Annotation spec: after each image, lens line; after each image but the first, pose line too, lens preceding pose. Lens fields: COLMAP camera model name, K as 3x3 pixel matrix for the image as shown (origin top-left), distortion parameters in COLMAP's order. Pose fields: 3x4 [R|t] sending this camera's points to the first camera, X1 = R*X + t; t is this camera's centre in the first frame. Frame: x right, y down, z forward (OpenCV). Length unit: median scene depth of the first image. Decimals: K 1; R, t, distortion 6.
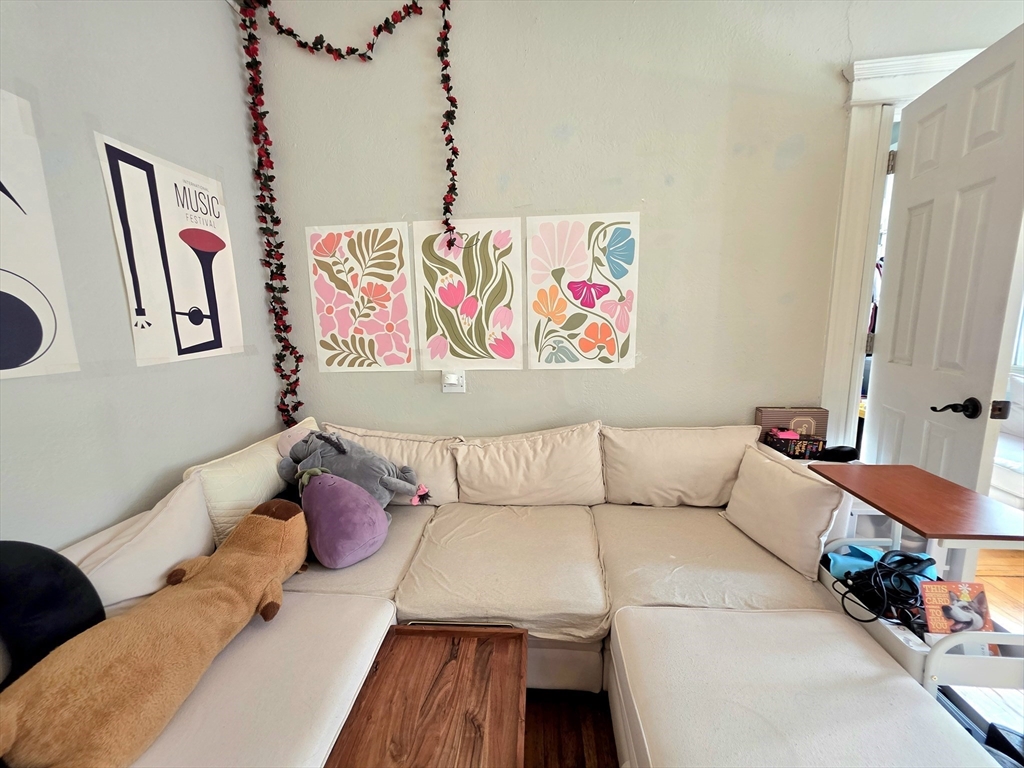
lens RADIAL K [[409.4, 0, 507.5], [0, 409.4, 380.6], [0, 0, 1]] dist [0.002274, 0.000038]
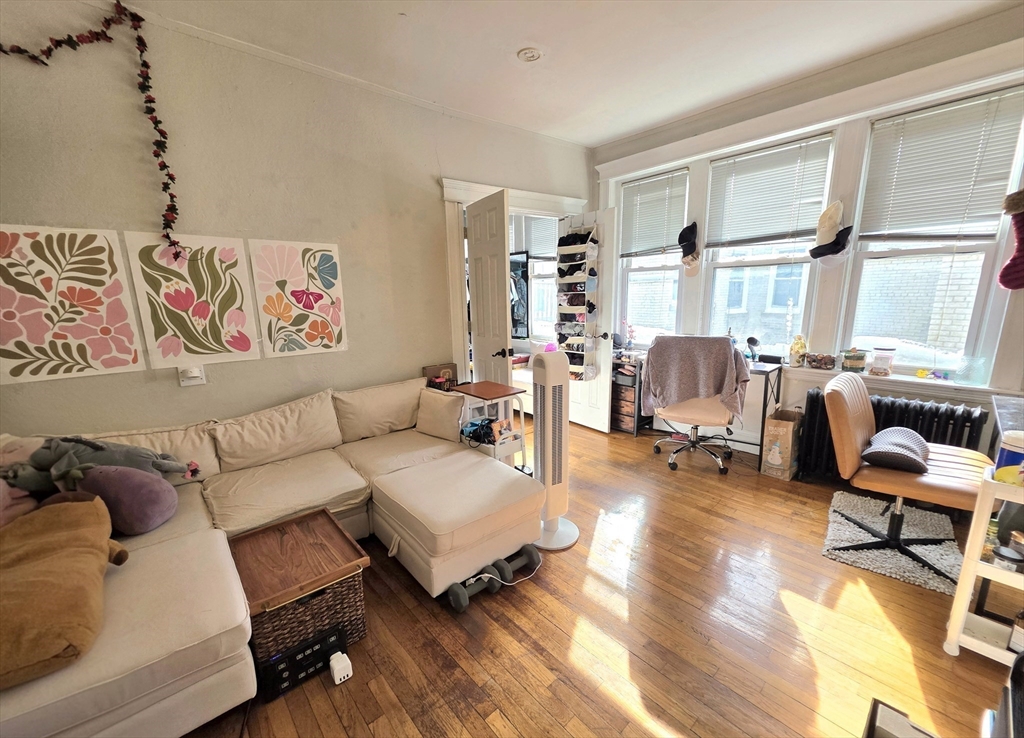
lens RADIAL K [[411.4, 0, 515.0], [0, 411.4, 383.7], [0, 0, 1]] dist [0.002910, -0.000843]
pose [[0.701236, -0.140757, 0.698896, -0.327411], [0.117195, 0.989739, 0.081744, 0.038978], [-0.703231, 0.024585, 0.710536, -0.480783]]
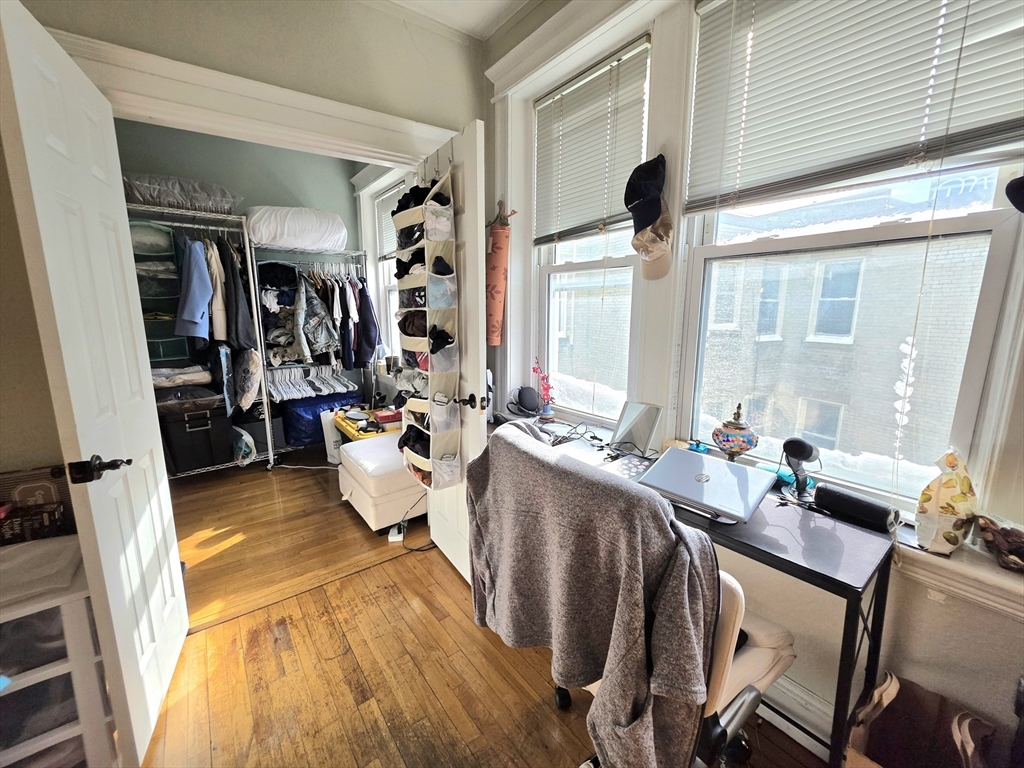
lens RADIAL K [[409.4, 0, 512.5], [0, 409.4, 383.0], [0, 0, 1]] dist [0.002274, 0.000038]
pose [[0.751035, -0.086160, 0.654617, 0.881043], [0.083597, 0.995879, 0.035167, -0.043781], [-0.654949, 0.028313, 0.755143, -0.145391]]
